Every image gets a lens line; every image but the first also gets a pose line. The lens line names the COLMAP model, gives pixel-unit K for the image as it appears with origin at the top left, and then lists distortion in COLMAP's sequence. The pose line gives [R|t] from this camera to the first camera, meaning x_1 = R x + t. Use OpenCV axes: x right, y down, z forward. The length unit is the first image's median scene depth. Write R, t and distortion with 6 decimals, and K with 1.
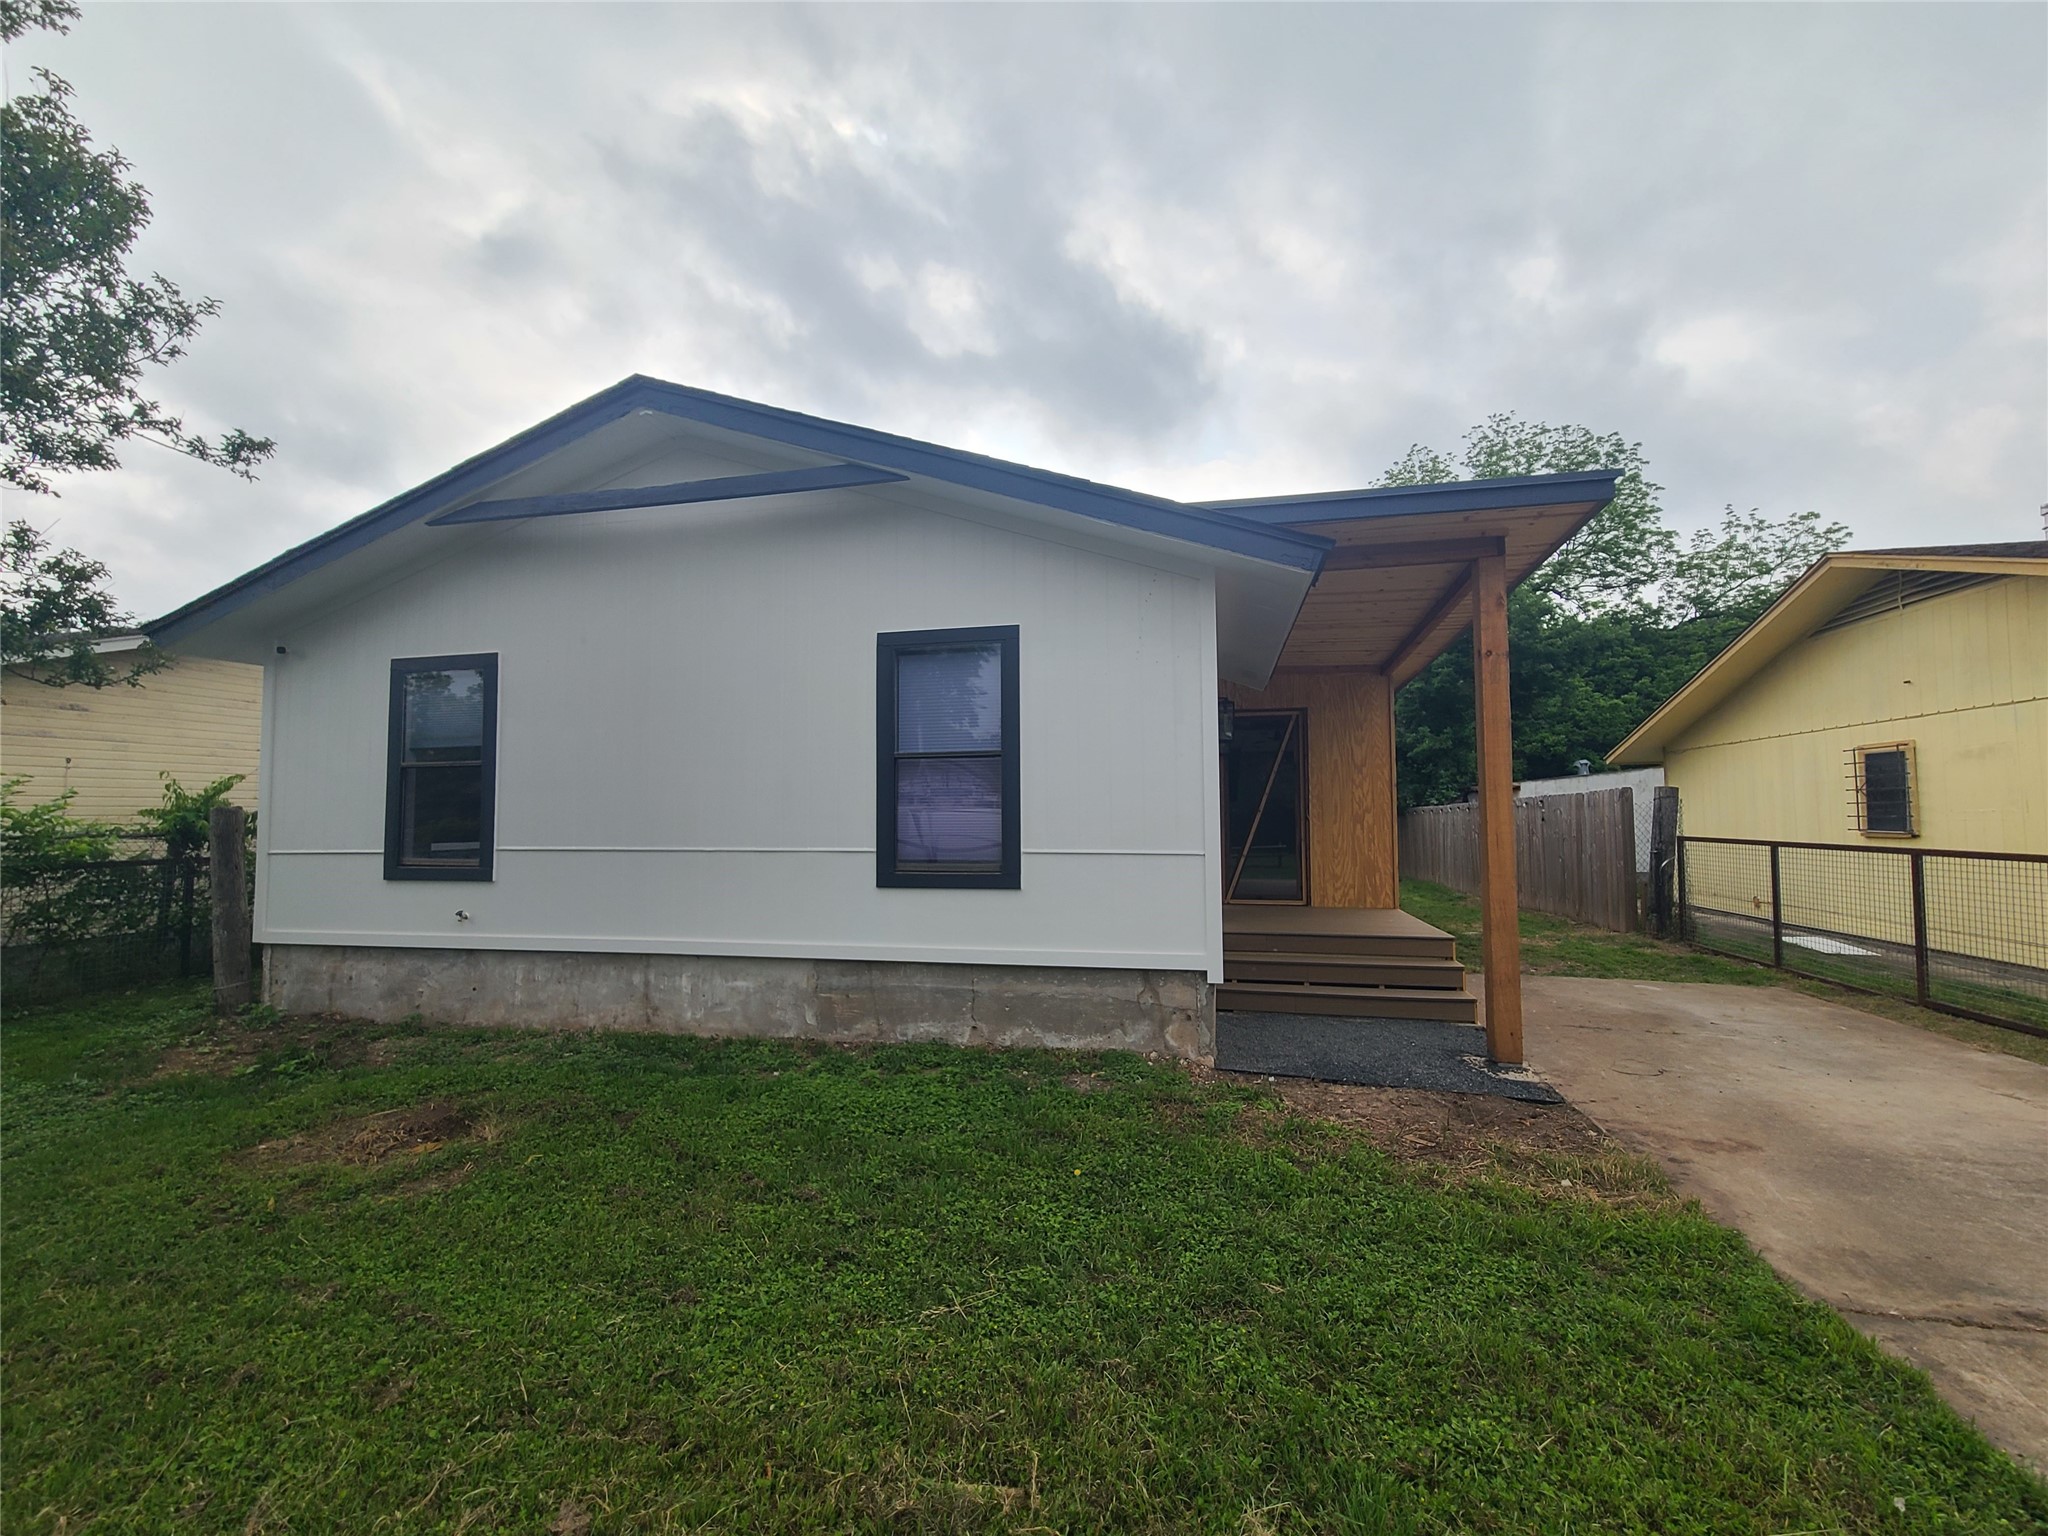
lens RADIAL K [[841.0, 0, 1029.0], [0, 841.0, 774.5], [0, 0, 1]] dist [-0.001623, 0.000589]
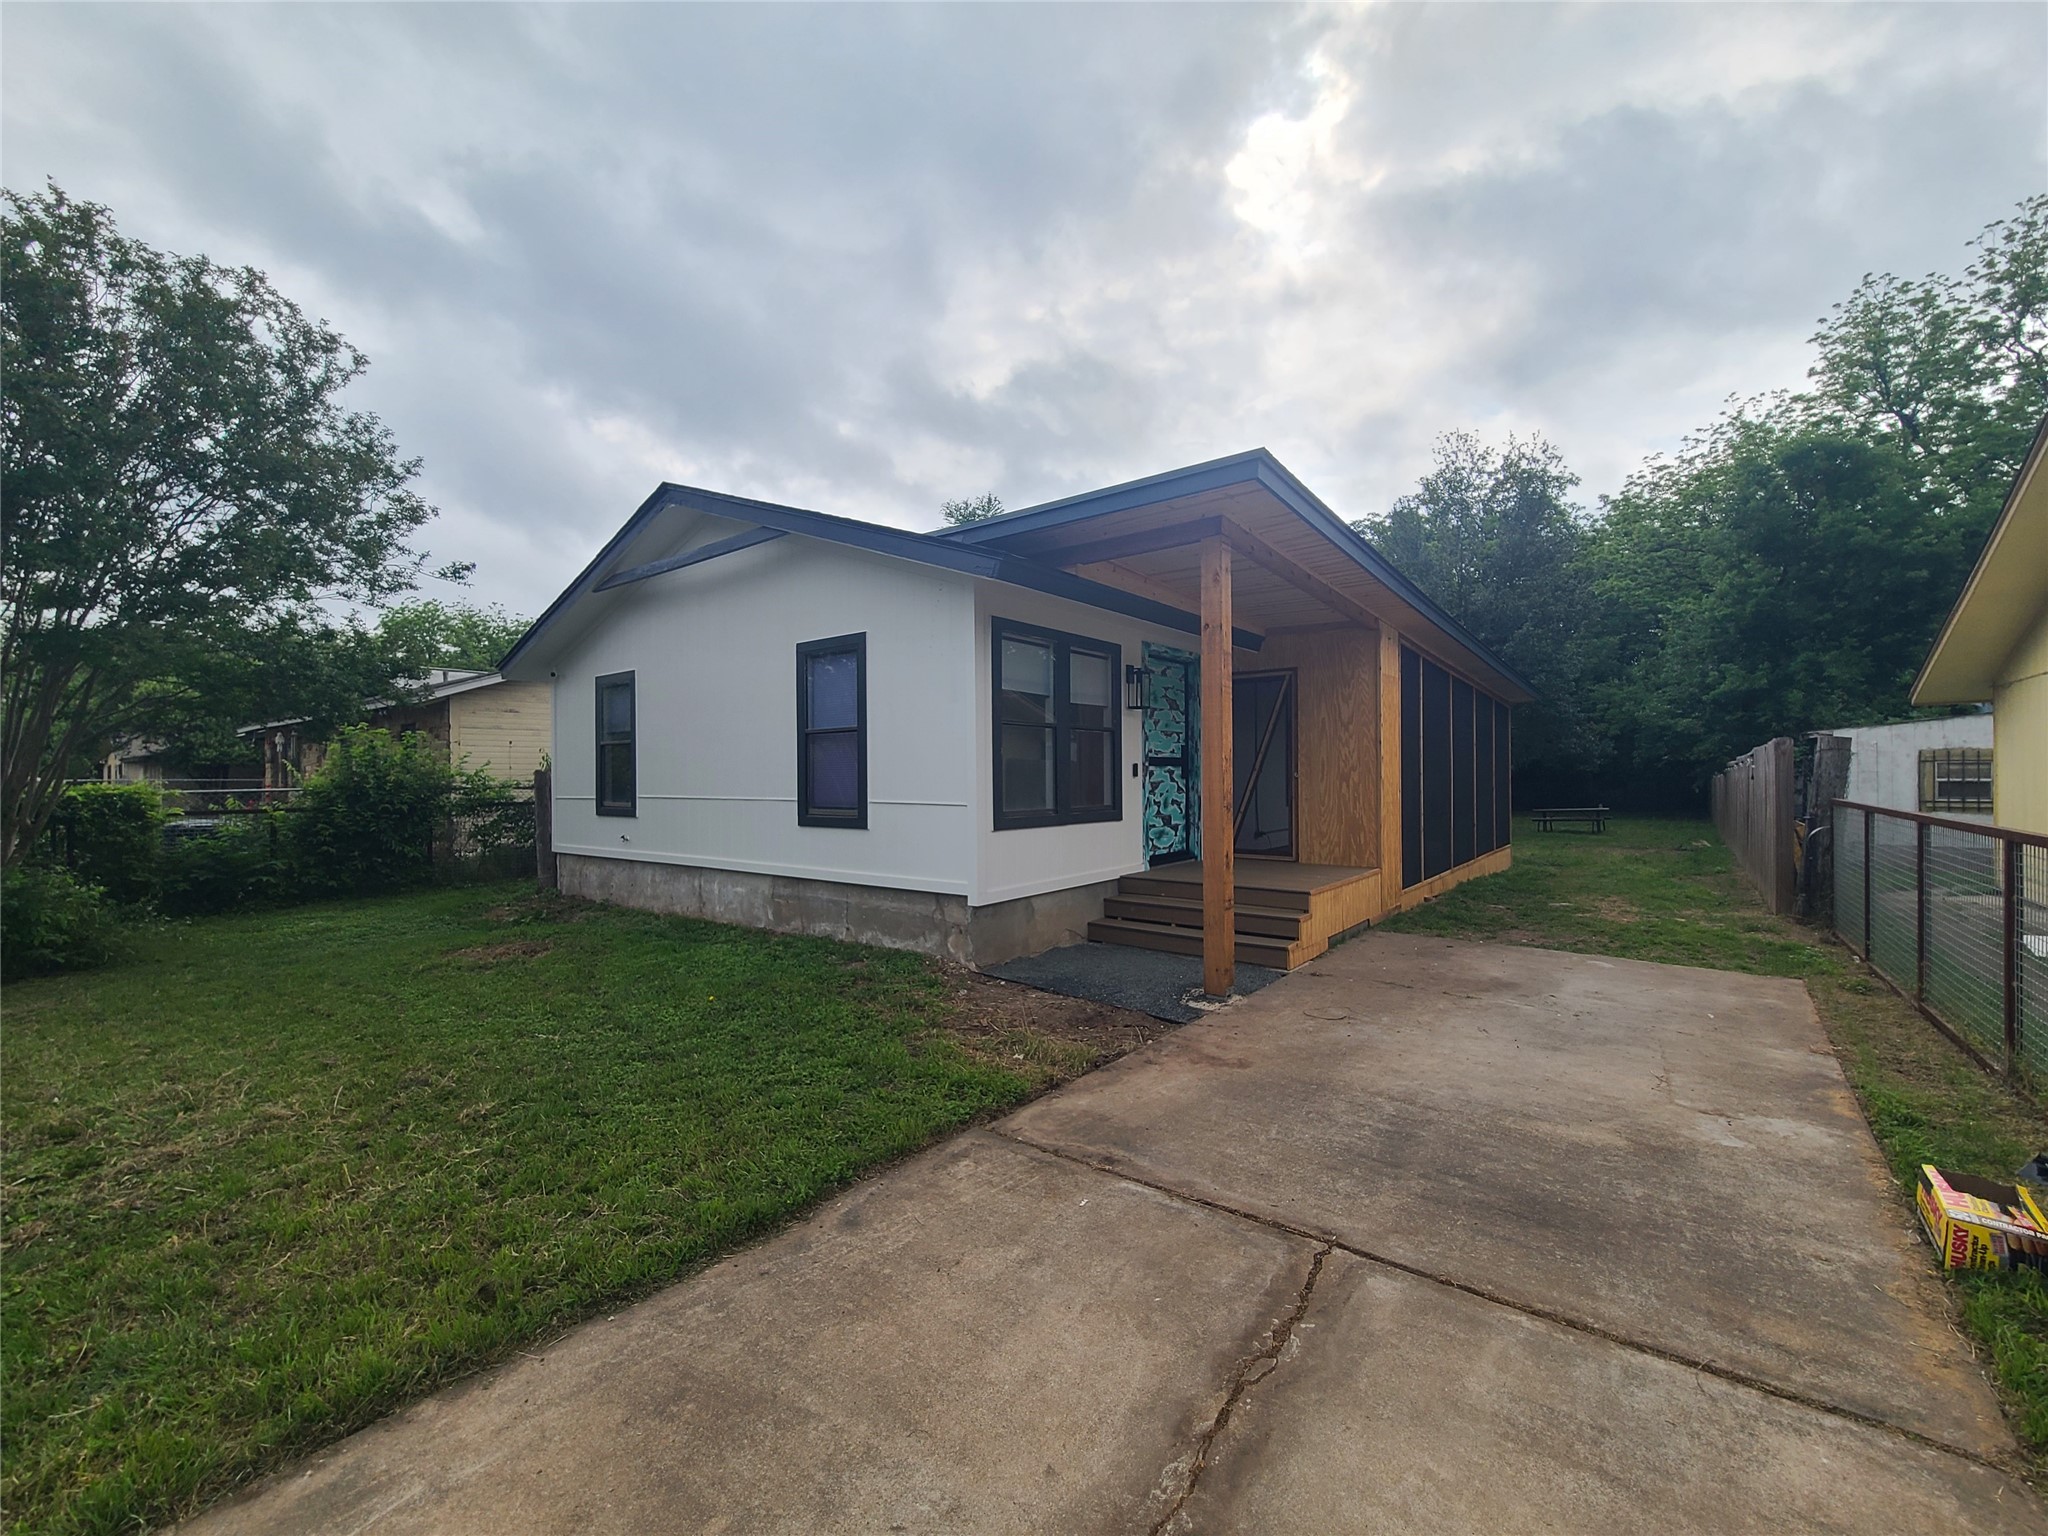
lens RADIAL K [[841.0, 0, 1029.0], [0, 841.0, 774.5], [0, 0, 1]] dist [-0.001623, 0.000589]
pose [[0.899565, -0.001413, -0.436784, 0.793515], [0.023278, 0.998729, 0.044711, -0.005494], [0.436165, -0.050388, 0.898455, -0.092383]]
